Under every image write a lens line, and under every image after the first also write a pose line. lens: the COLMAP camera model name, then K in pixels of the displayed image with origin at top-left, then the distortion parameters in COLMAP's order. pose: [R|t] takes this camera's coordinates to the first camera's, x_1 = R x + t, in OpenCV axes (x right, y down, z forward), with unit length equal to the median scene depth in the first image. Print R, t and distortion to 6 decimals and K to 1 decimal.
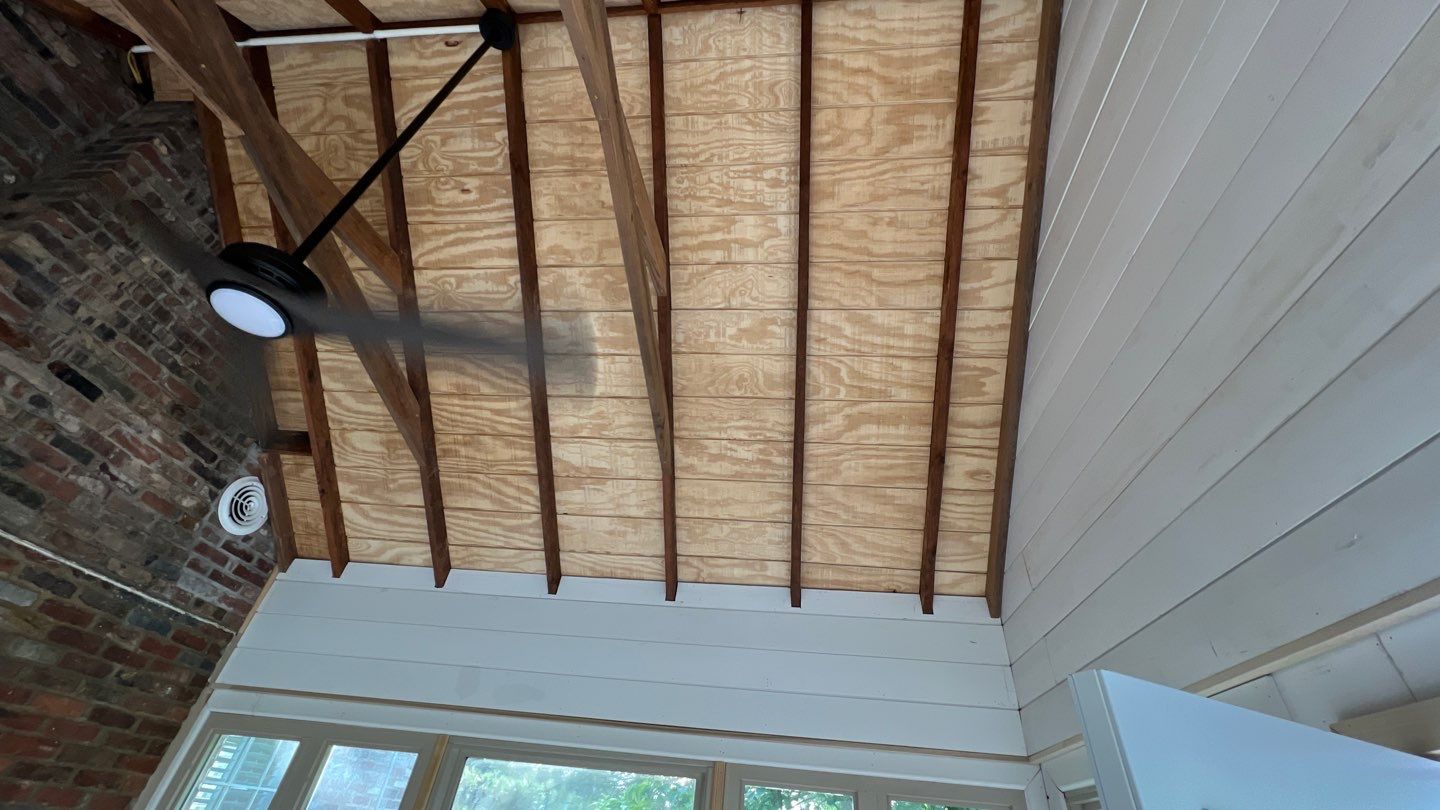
lens RADIAL K [[571.3, 0, 723.5], [0, 571.3, 405.5], [0, 0, 1]] dist [0.000385, -0.000412]
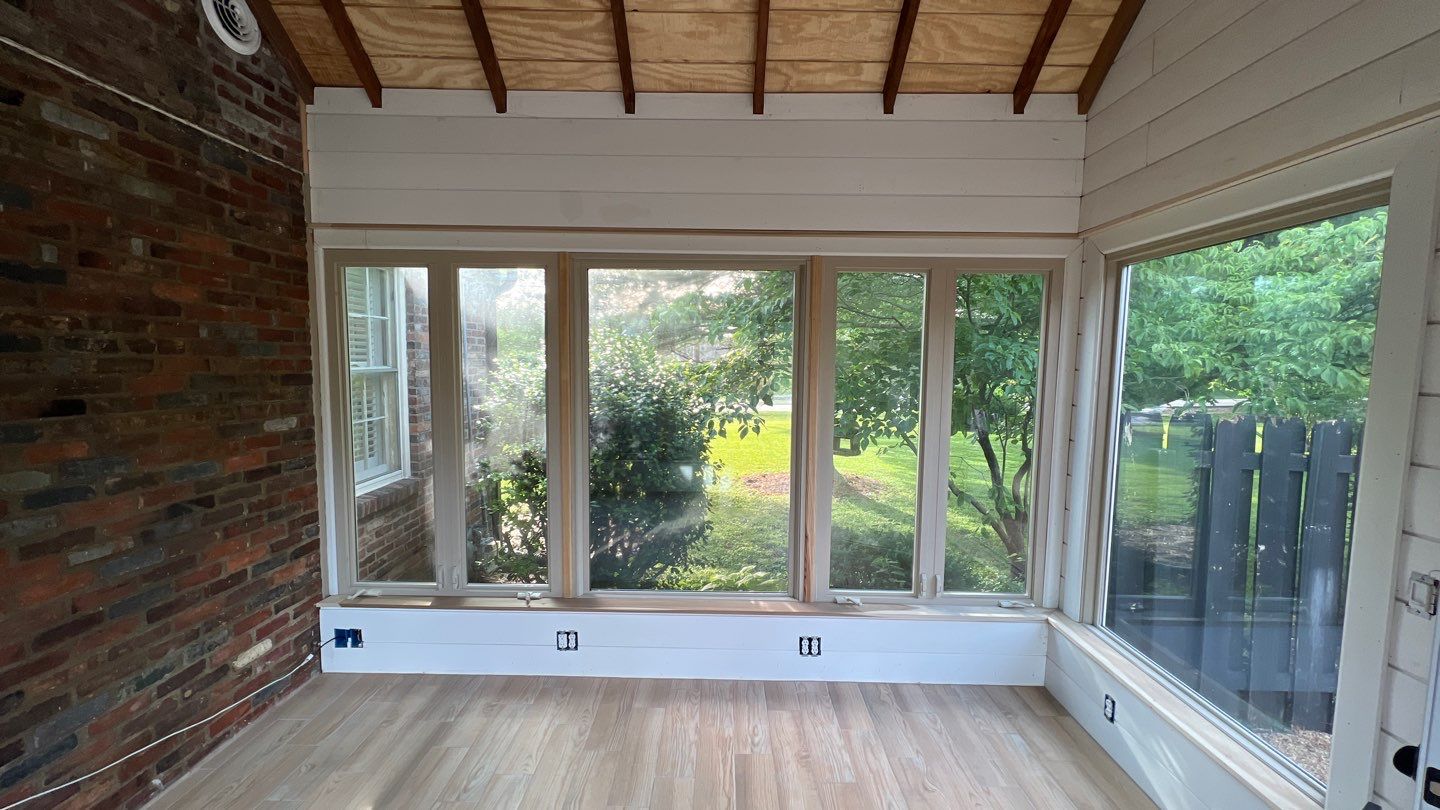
lens RADIAL K [[571.3, 0, 723.2], [0, 571.3, 406.6], [0, 0, 1]] dist [0.000385, -0.000412]
pose [[0.994399, -0.081750, 0.066995, -0.265555], [0.014019, 0.730268, 0.683017, 0.043911], [-0.104761, -0.678252, 0.727323, -0.031729]]
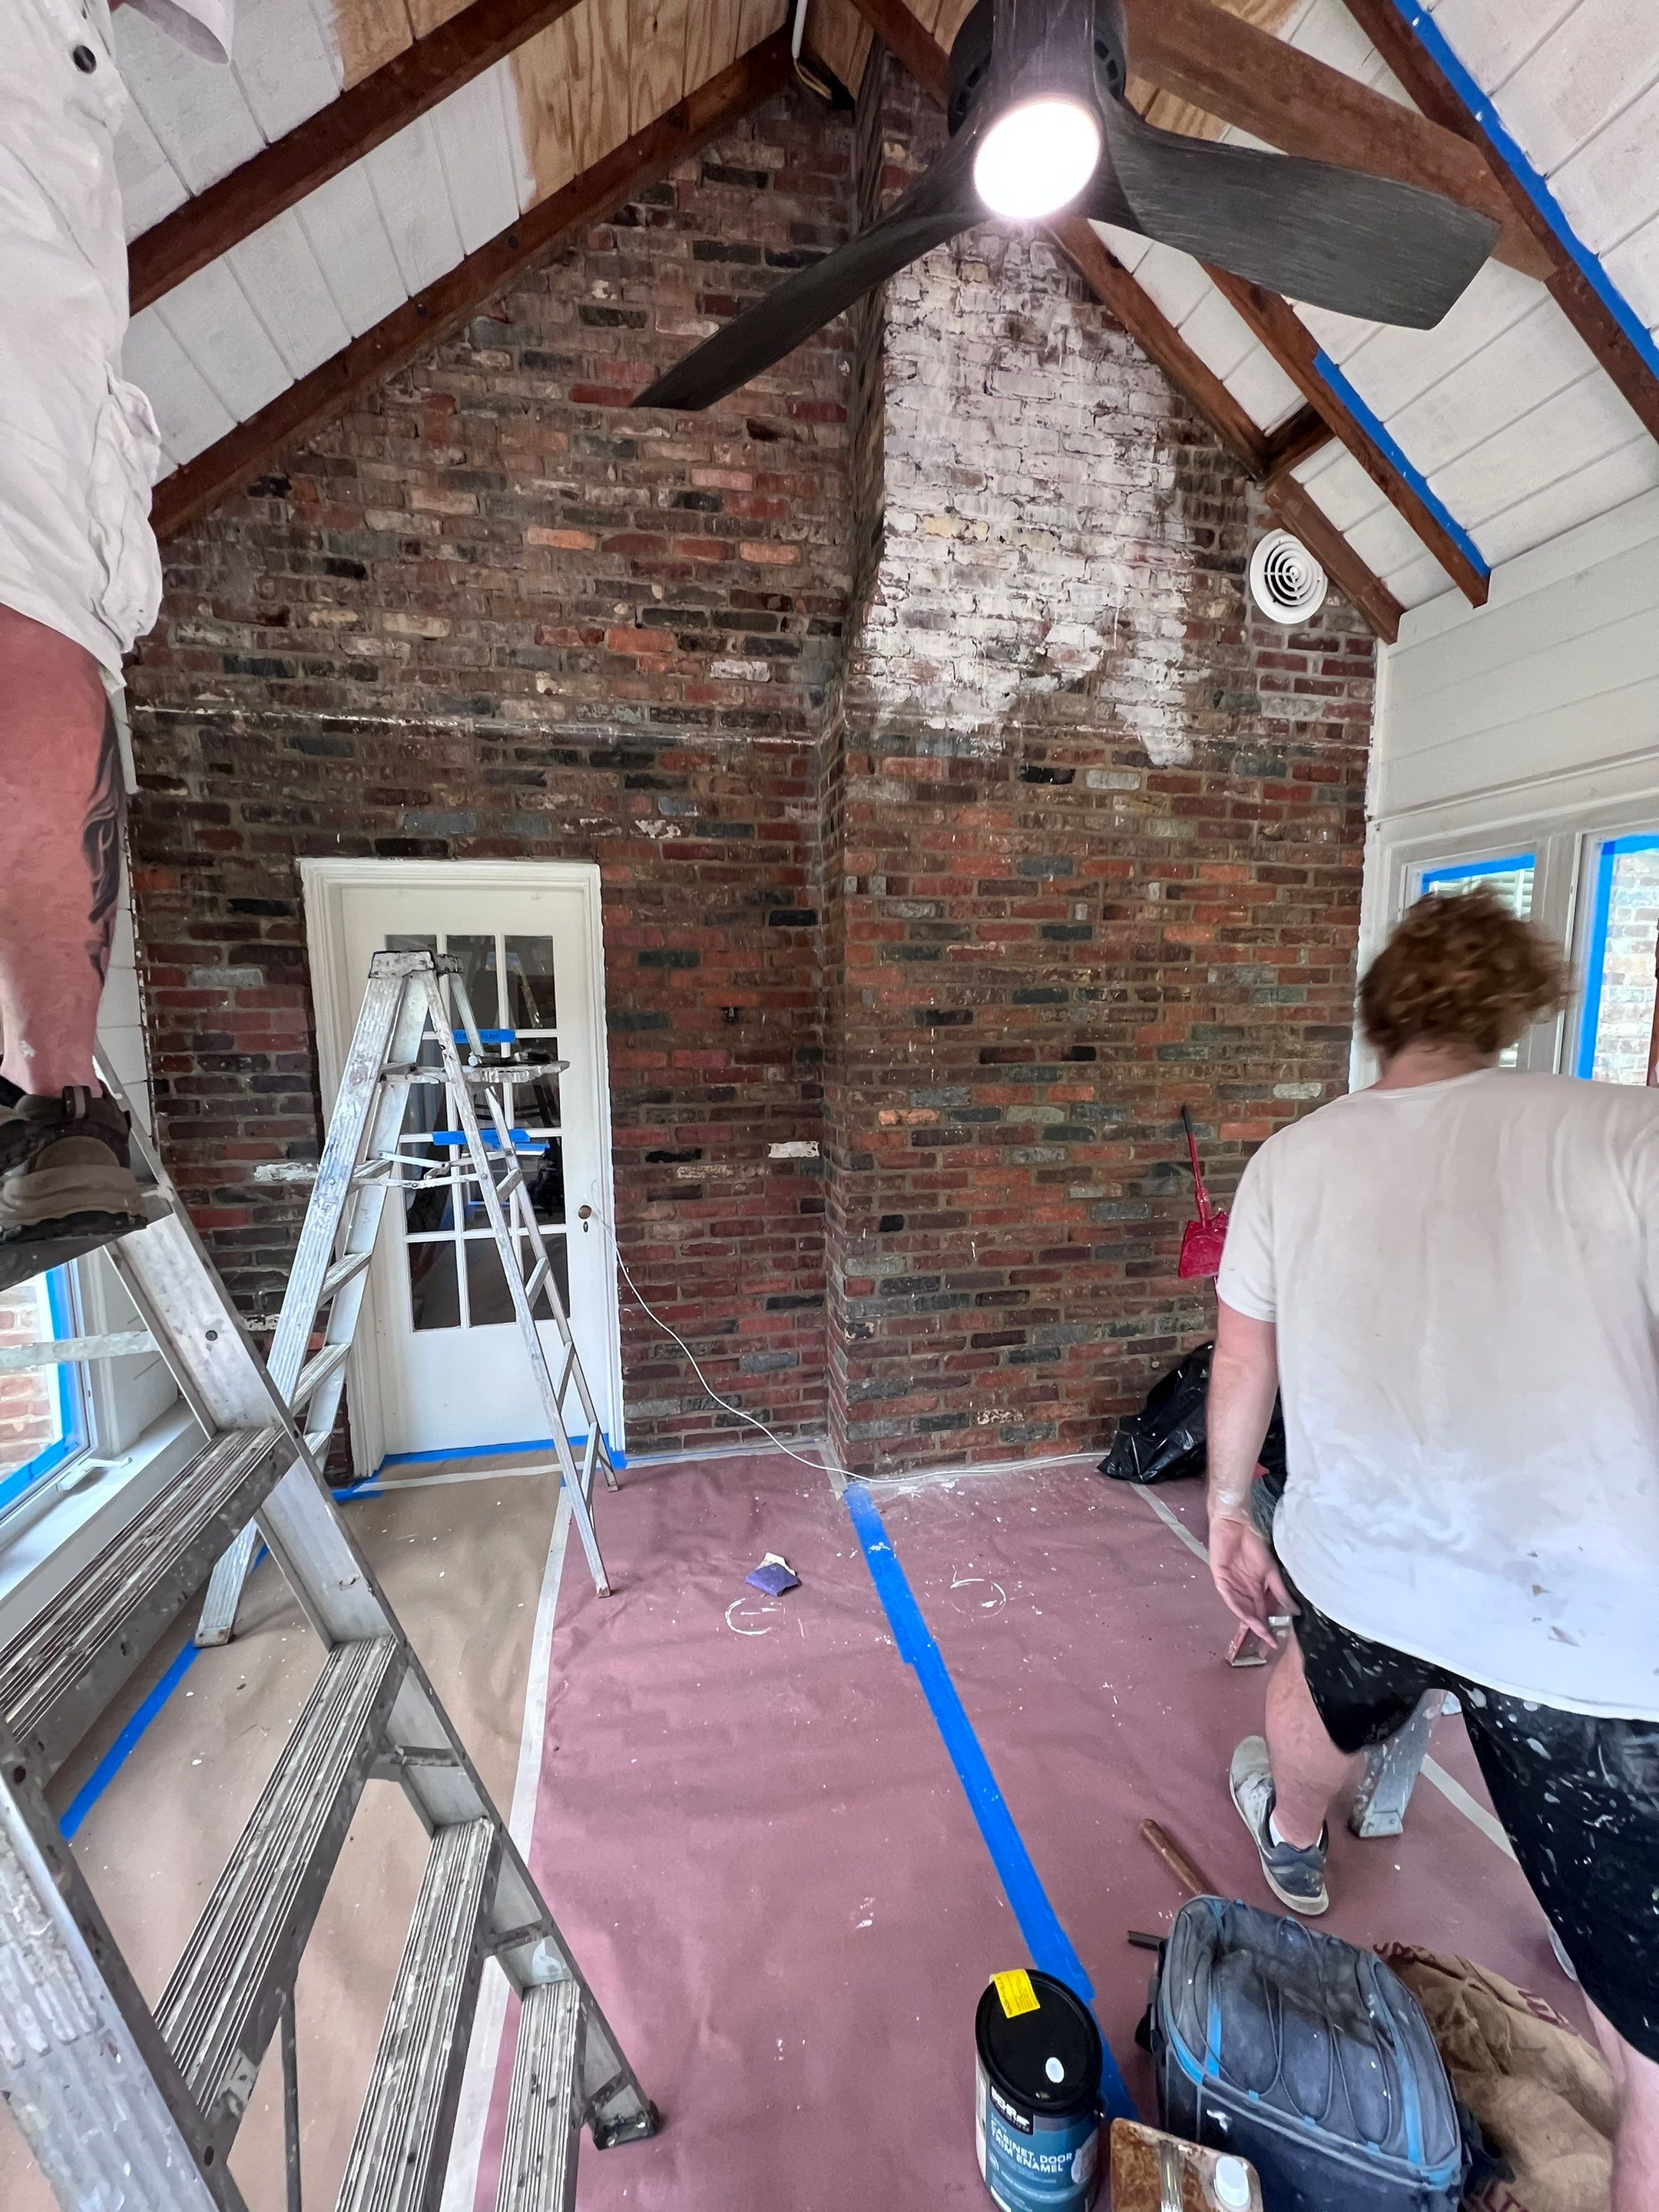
lens RADIAL K [[876.9, 0, 827.7], [0, 876.9, 1111.8], [0, 0, 1]] dist [-0.002735, 0.000639]
pose [[0.278003, 0.030999, -0.960080, -0.009060], [0.618203, 0.759213, 0.203521, 0.118625], [0.735214, -0.650104, 0.191900, 0.033302]]
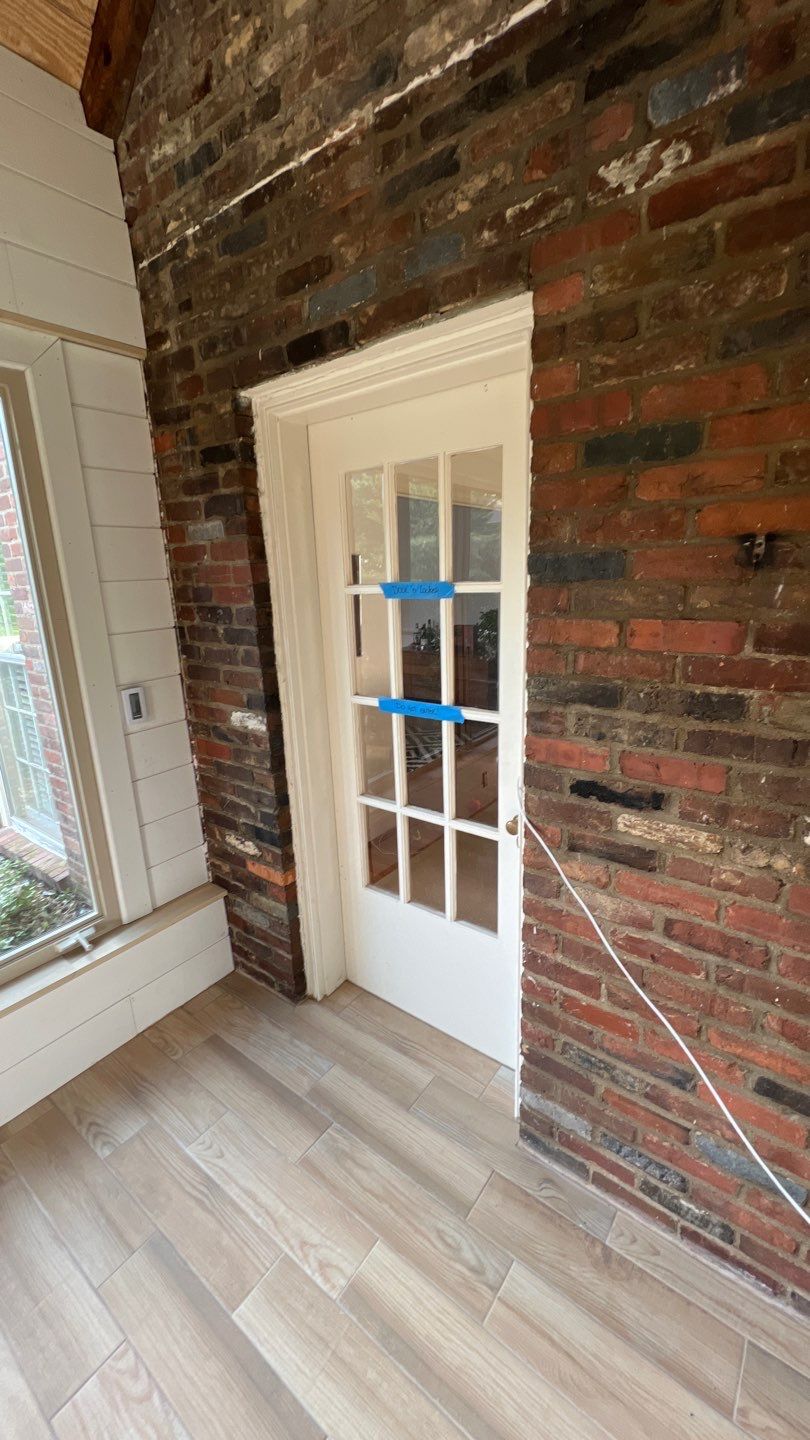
lens RADIAL K [[571.3, 0, 405.9], [0, 571.3, 721.9], [0, 0, 1]] dist [0.000385, -0.000412]
pose [[-0.541766, 0.143555, -0.828180, -0.685287], [0.506847, 0.841809, -0.185644, 0.219619], [0.670519, -0.520336, -0.528824, 0.220841]]
